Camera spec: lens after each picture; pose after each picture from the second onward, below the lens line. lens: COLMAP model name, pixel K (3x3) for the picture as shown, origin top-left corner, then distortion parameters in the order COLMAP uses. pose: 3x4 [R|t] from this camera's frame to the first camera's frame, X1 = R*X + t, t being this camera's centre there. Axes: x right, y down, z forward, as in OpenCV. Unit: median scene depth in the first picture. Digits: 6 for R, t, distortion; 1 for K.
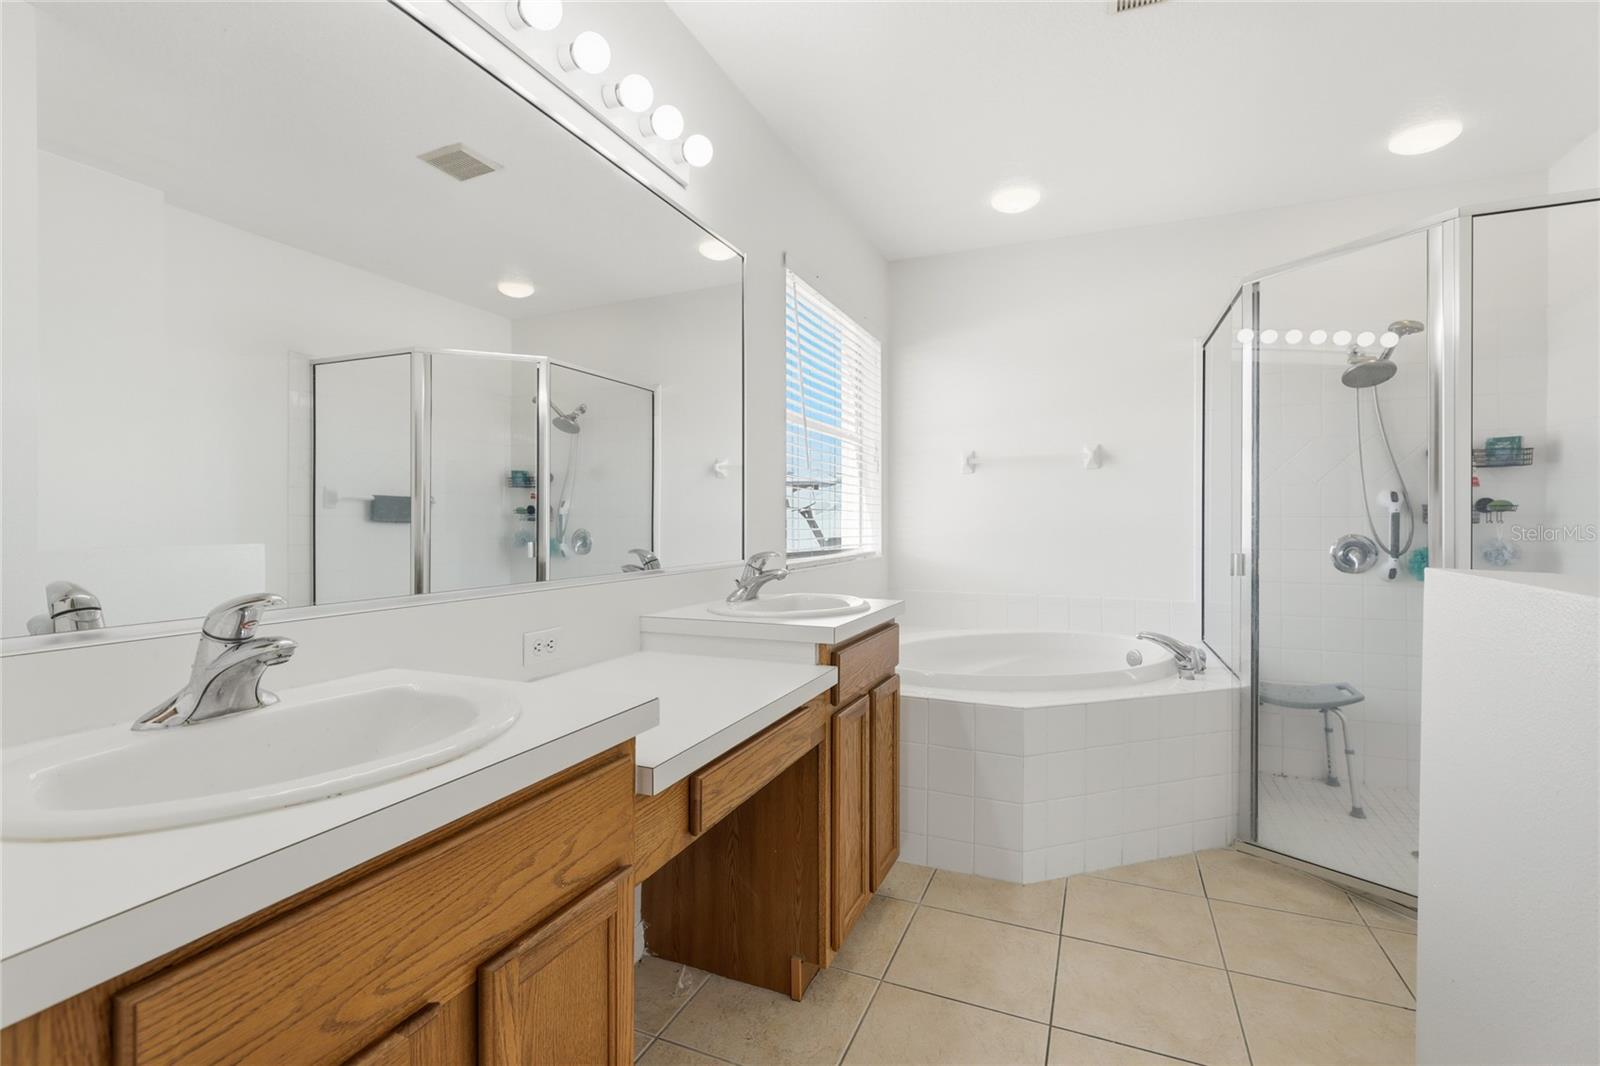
lens RADIAL K [[720.9, 0, 793.0], [0, 720.9, 523.0], [0, 0, 1]] dist [0.005212, -0.000967]
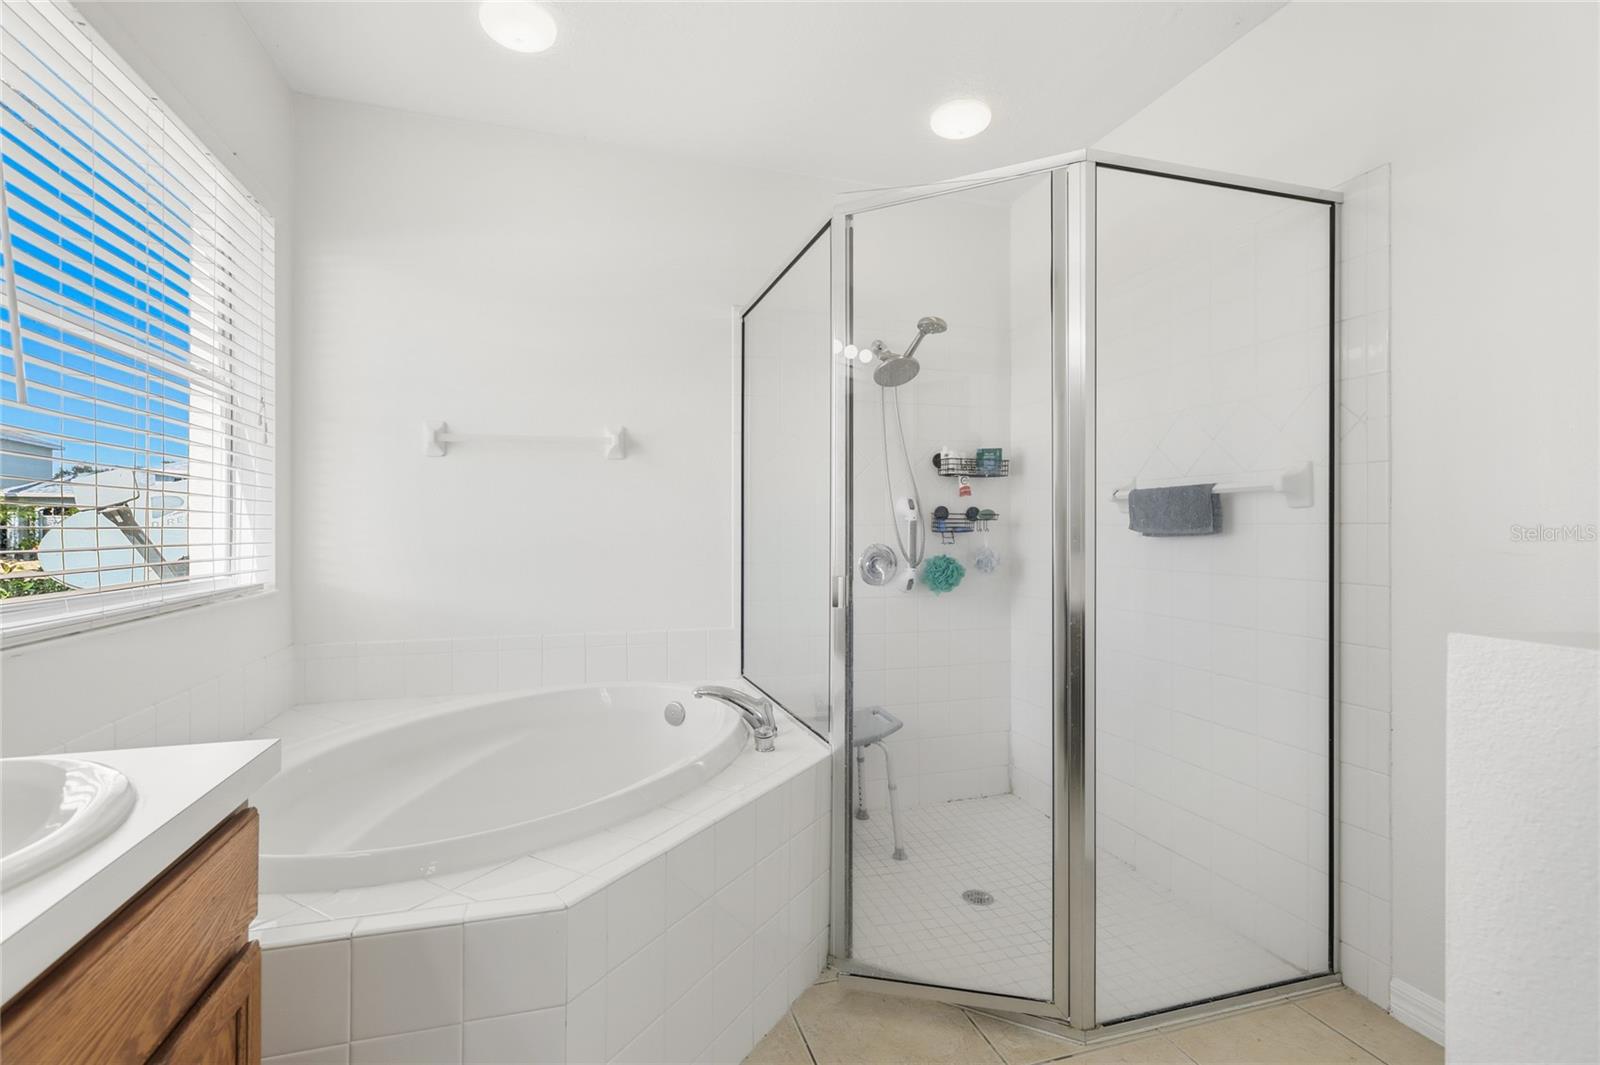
lens RADIAL K [[774.3, 0, 793.0], [0, 774.3, 522.6], [0, 0, 1]] dist [-0.010607, -0.000565]
pose [[0.778125, 0.004004, 0.628096, 0.065019], [0.001341, 0.999967, -0.008037, -0.003546], [-0.628108, 0.007096, 0.778094, 0.300353]]
